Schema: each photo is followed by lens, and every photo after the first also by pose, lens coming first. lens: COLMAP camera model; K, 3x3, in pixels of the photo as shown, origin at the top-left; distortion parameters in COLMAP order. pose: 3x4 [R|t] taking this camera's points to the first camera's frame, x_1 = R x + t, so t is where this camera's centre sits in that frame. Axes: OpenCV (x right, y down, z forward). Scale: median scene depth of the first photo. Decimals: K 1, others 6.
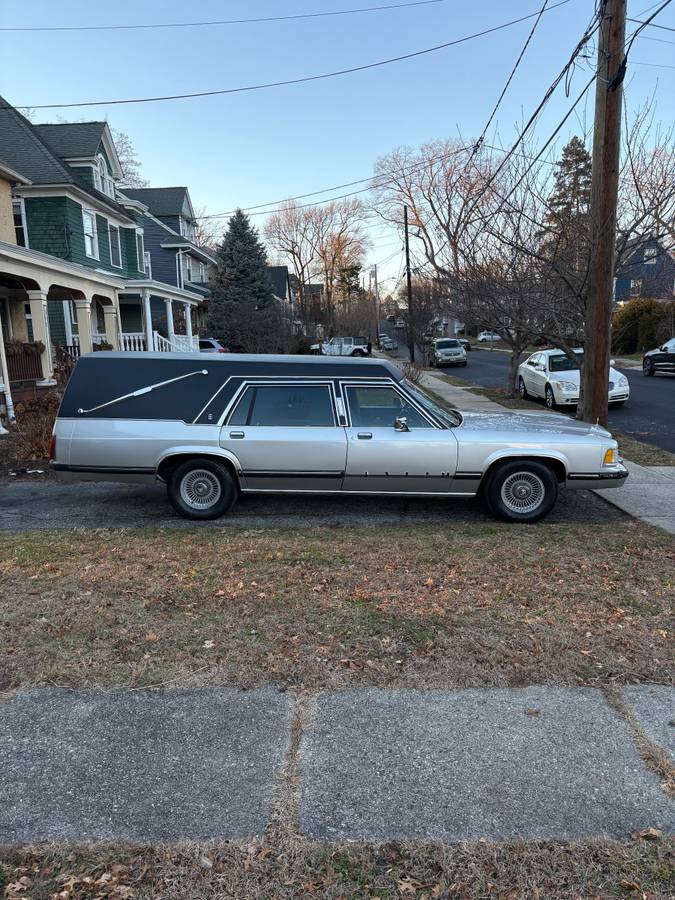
lens RADIAL K [[657.8, 0, 310.8], [0, 657.8, 451.8], [0, 0, 1]] dist [0.049972, 0.000173]
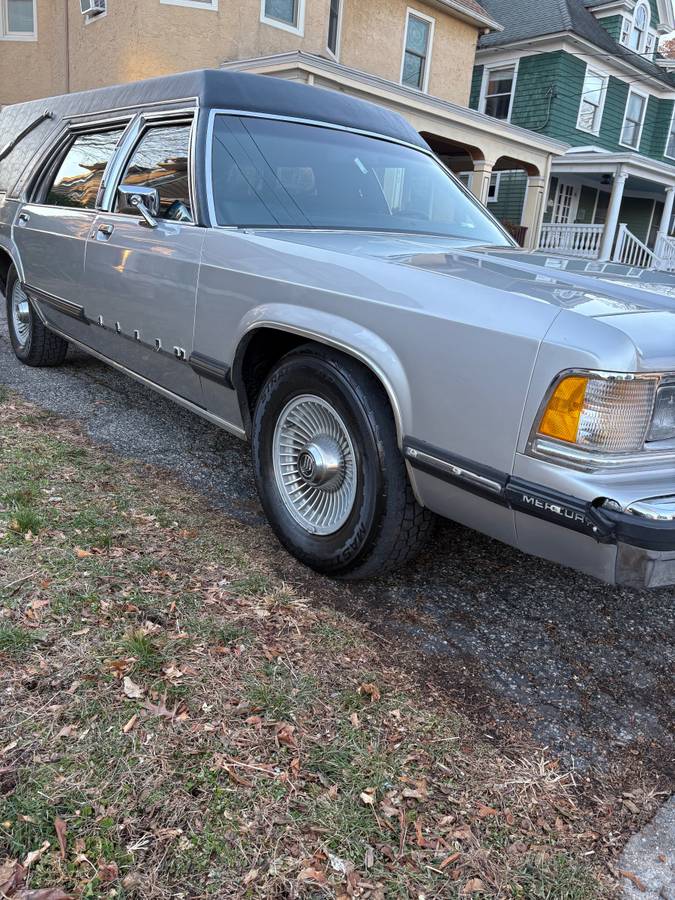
lens RADIAL K [[674.8, 0, 340.8], [0, 674.8, 449.6], [0, 0, 1]] dist [0.053720, -0.068666]
pose [[0.682013, 0.289186, -0.671736, 0.149096], [-0.229584, 0.956728, 0.178780, -0.000723], [0.694369, 0.032290, 0.718894, 0.222742]]
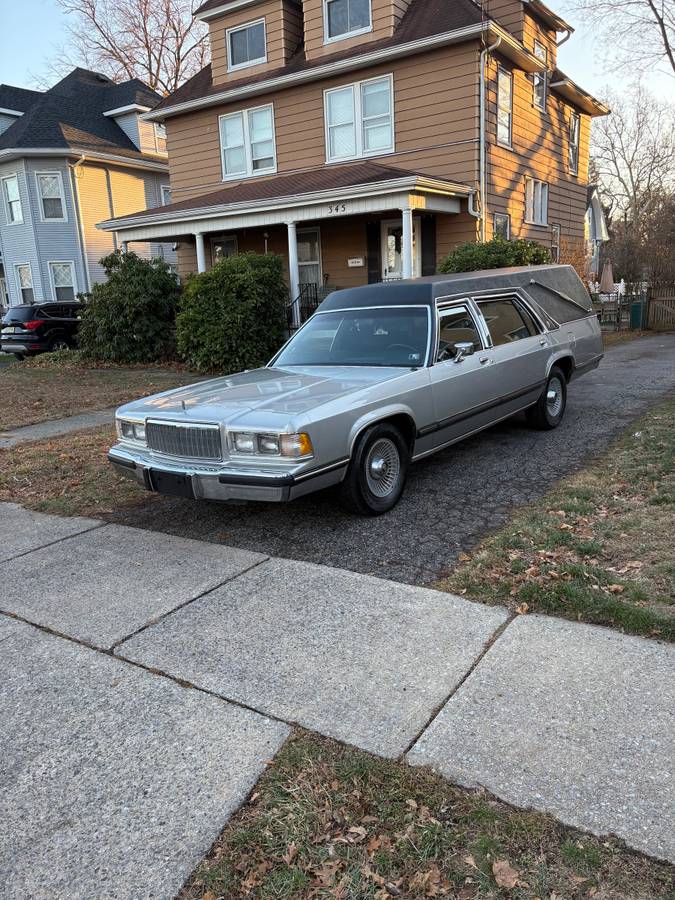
lens RADIAL K [[674.8, 0, 340.8], [0, 674.8, 449.6], [0, 0, 1]] dist [0.053720, -0.068666]
pose [[-0.524628, 0.237625, -0.817496, 0.265687], [-0.080240, 0.942179, 0.325362, -0.065906], [0.847542, 0.236290, -0.475226, 0.437886]]
